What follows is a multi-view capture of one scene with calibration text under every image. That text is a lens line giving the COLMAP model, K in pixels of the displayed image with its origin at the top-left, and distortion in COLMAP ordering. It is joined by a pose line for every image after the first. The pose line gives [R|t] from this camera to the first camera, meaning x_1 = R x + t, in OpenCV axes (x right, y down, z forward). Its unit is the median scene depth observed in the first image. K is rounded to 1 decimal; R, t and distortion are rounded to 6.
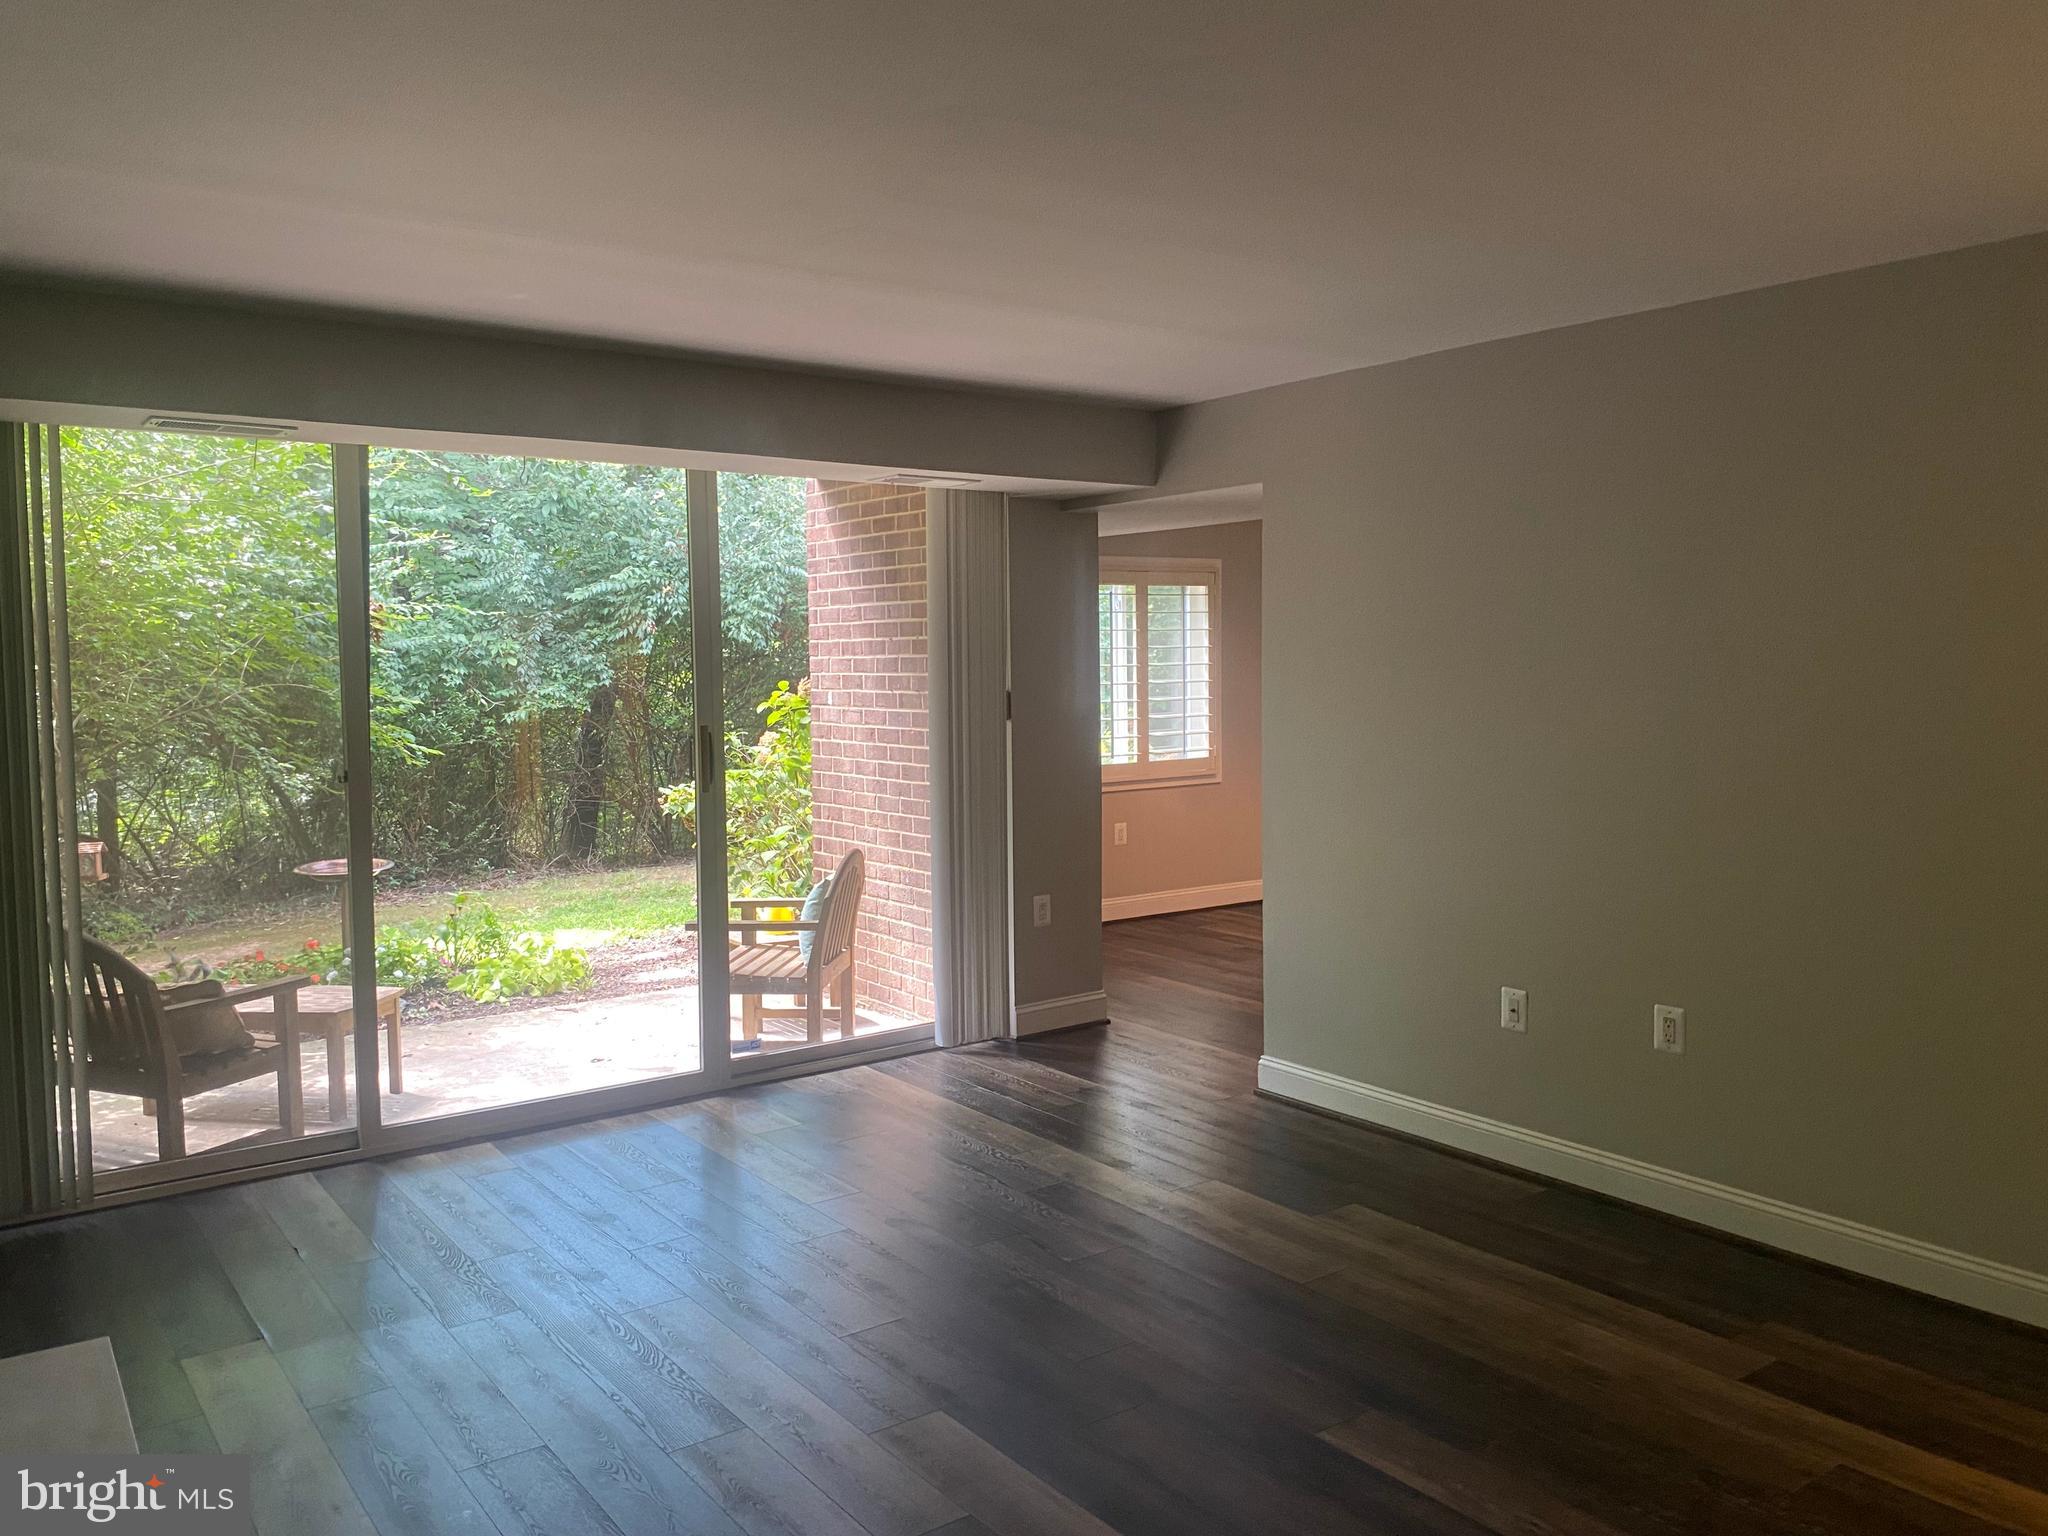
lens RADIAL K [[1542.5, 0, 1001.9], [0, 1542.5, 764.4], [0, 0, 1]] dist [-0.016522, -0.008180]
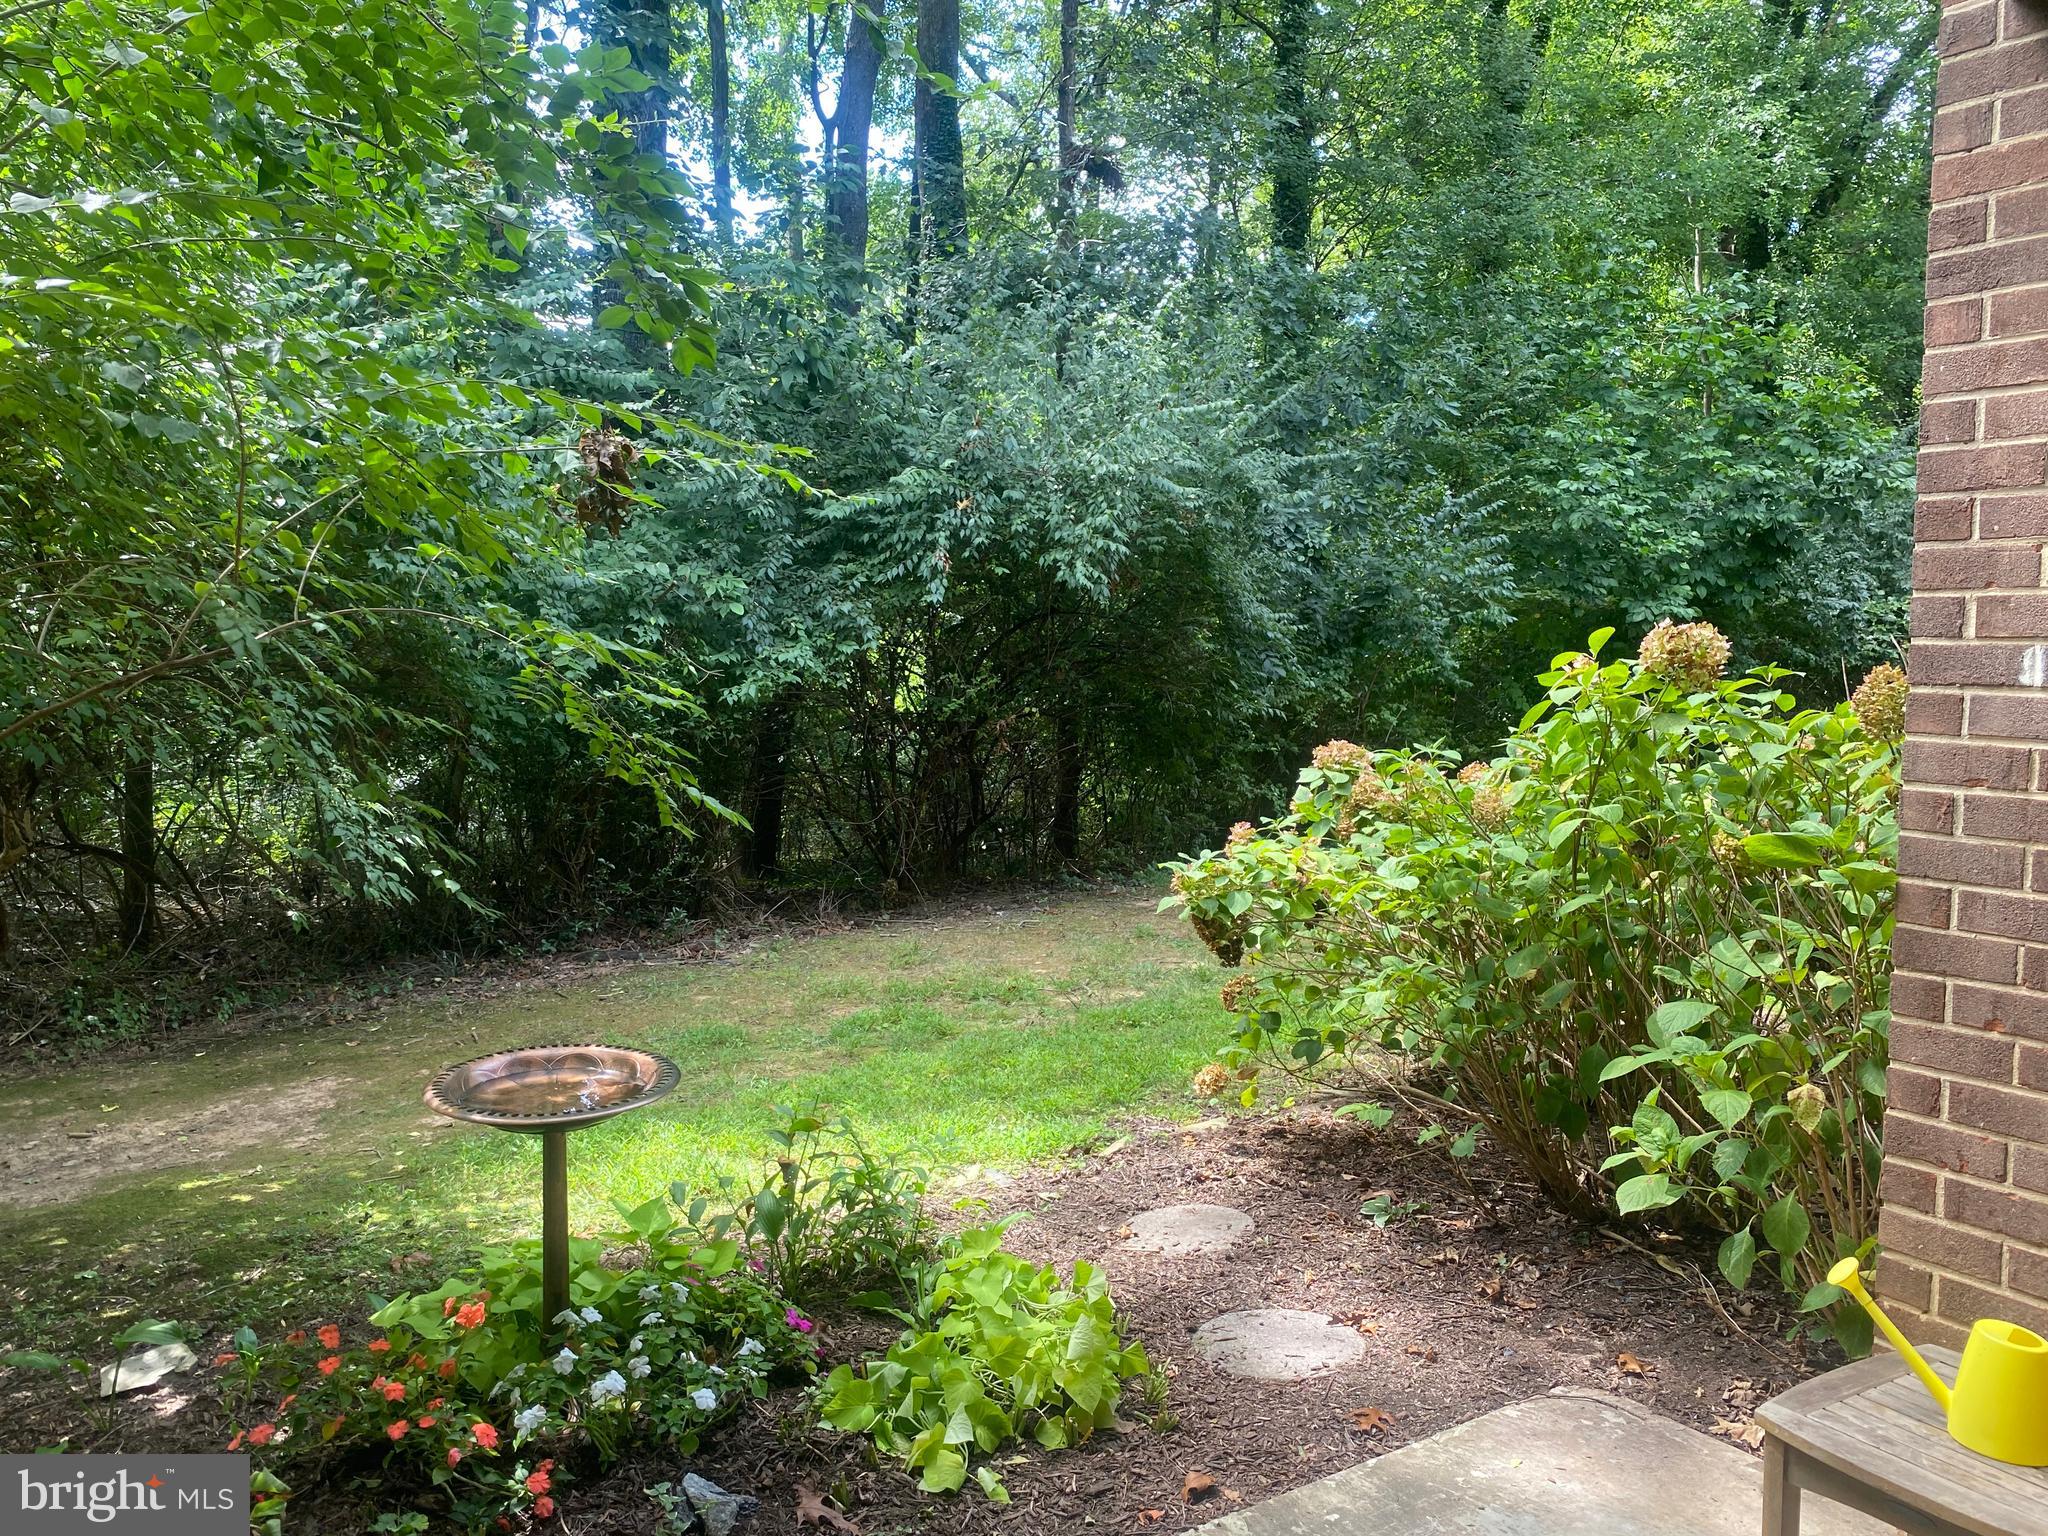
lens RADIAL K [[1542.5, 0, 1033.0], [0, 1542.5, 758.5], [0, 0, 1]] dist [-0.016522, -0.008180]
pose [[0.999254, 0.024534, -0.029816, -0.168271], [-0.024299, 0.999671, 0.008201, -0.012041], [0.030007, -0.007471, 0.999522, 0.349123]]
